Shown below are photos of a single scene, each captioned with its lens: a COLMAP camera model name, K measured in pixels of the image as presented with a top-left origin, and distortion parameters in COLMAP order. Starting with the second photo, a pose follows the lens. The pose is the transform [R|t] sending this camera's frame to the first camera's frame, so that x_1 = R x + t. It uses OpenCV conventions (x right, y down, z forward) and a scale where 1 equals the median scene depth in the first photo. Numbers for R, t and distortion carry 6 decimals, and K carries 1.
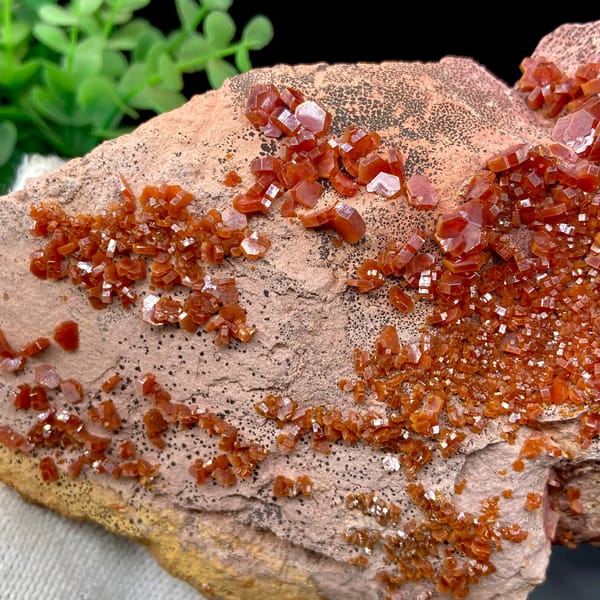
lens RADIAL K [[755.9, 0, 304.2], [0, 755.9, 290.8], [0, 0, 1]] dist [0.081468, 0.000000]
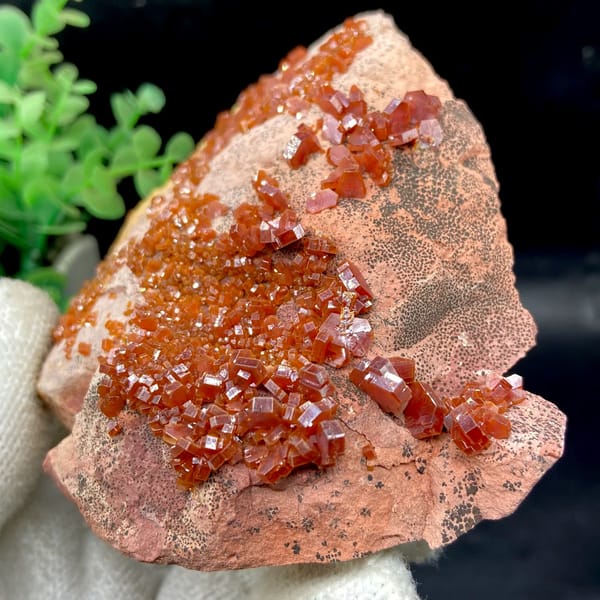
lens RADIAL K [[755.9, 0, 304.1], [0, 755.9, 295.8], [0, 0, 1]] dist [0.081468, 0.000000]
pose [[-0.152789, 0.796348, -0.585223, 0.863395], [-0.897491, 0.136097, 0.419510, -0.521852], [0.413722, 0.589328, 0.693921, 0.288587]]
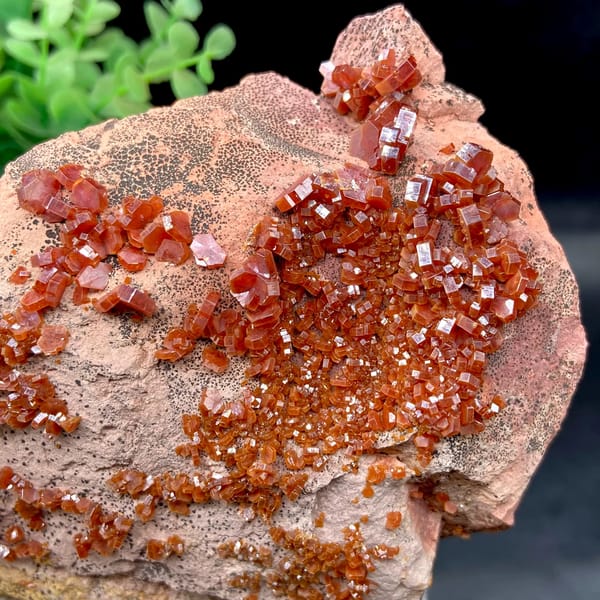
lens RADIAL K [[755.9, 0, 304.6], [0, 755.9, 291.1], [0, 0, 1]] dist [0.081468, 0.000000]
pose [[0.976855, -0.202105, -0.070054, 0.316739], [0.208151, 0.973597, 0.093716, -0.138103], [0.049264, -0.106129, 0.993131, 0.027999]]
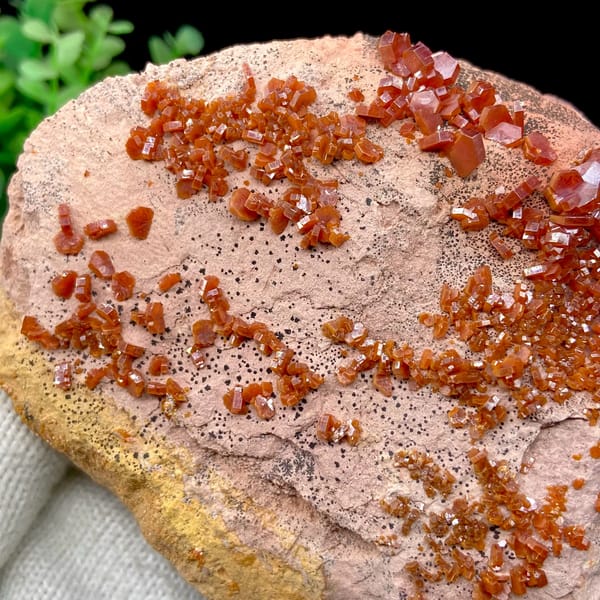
lens RADIAL K [[755.9, 0, 300.1], [0, 755.9, 291.8], [0, 0, 1]] dist [0.081468, 0.000000]
pose [[0.970927, 0.239044, 0.012584, -0.112688], [-0.225212, 0.930032, -0.290378, 0.387297], [-0.081117, 0.279102, 0.956829, 0.108476]]
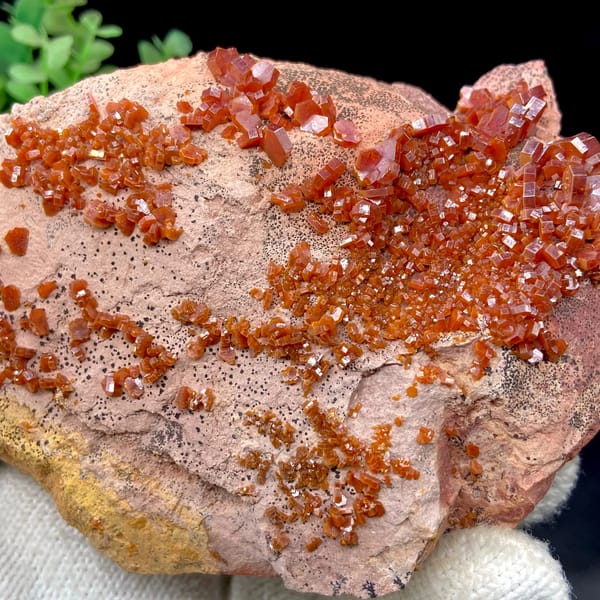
lens RADIAL K [[755.9, 0, 297.0], [0, 755.9, 292.6], [0, 0, 1]] dist [0.081468, 0.000000]
pose [[0.990176, 0.123115, -0.066284, 0.175662], [-0.137253, 0.946306, -0.292688, 0.414019], [0.026691, 0.298910, 0.953908, -0.012605]]
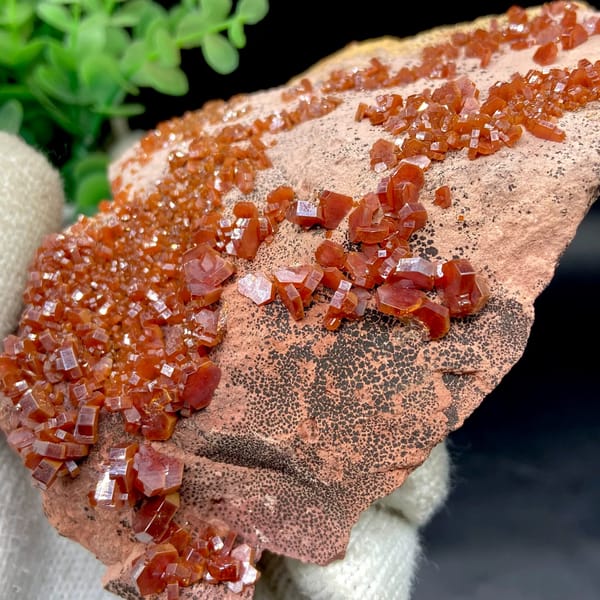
lens RADIAL K [[755.9, 0, 296.5], [0, 755.9, 298.8], [0, 0, 1]] dist [0.081468, 0.000000]
pose [[-0.854134, 0.508044, 0.111114, 0.013006], [-0.326043, -0.689580, 0.646665, -0.727082], [0.405156, 0.516110, 0.754638, 0.294831]]
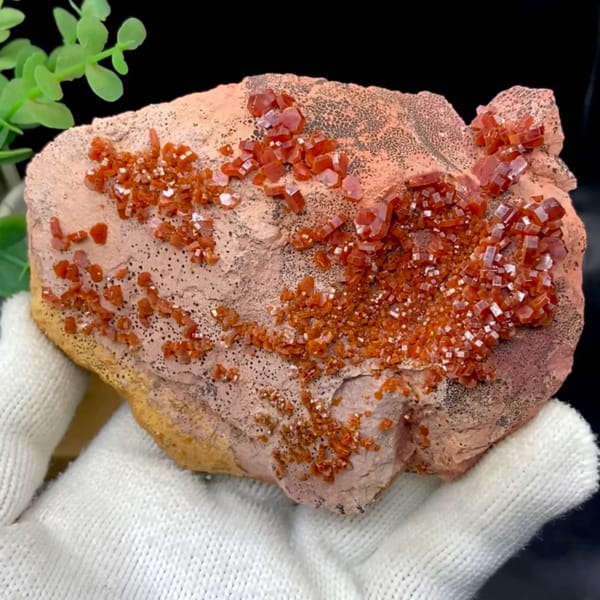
lens RADIAL K [[833.4, 0, 305.9], [0, 833.4, 295.0], [0, 0, 1]] dist [0.092747, 0.000000]
pose [[0.964074, 0.234855, -0.124118, 0.293377], [-0.229245, 0.971645, 0.057899, -0.007825], [0.134196, -0.027365, 0.990577, -0.519743]]
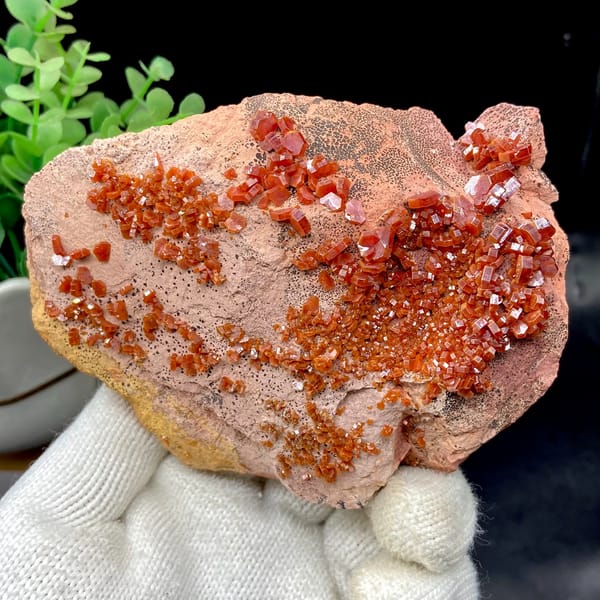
lens RADIAL K [[755.9, 0, 304.8], [0, 755.9, 290.5], [0, 0, 1]] dist [0.081468, 0.000000]
pose [[0.974704, 0.220277, -0.037828, 0.140578], [-0.214709, 0.969856, 0.115235, -0.123594], [0.062072, -0.104198, 0.992618, -0.436888]]
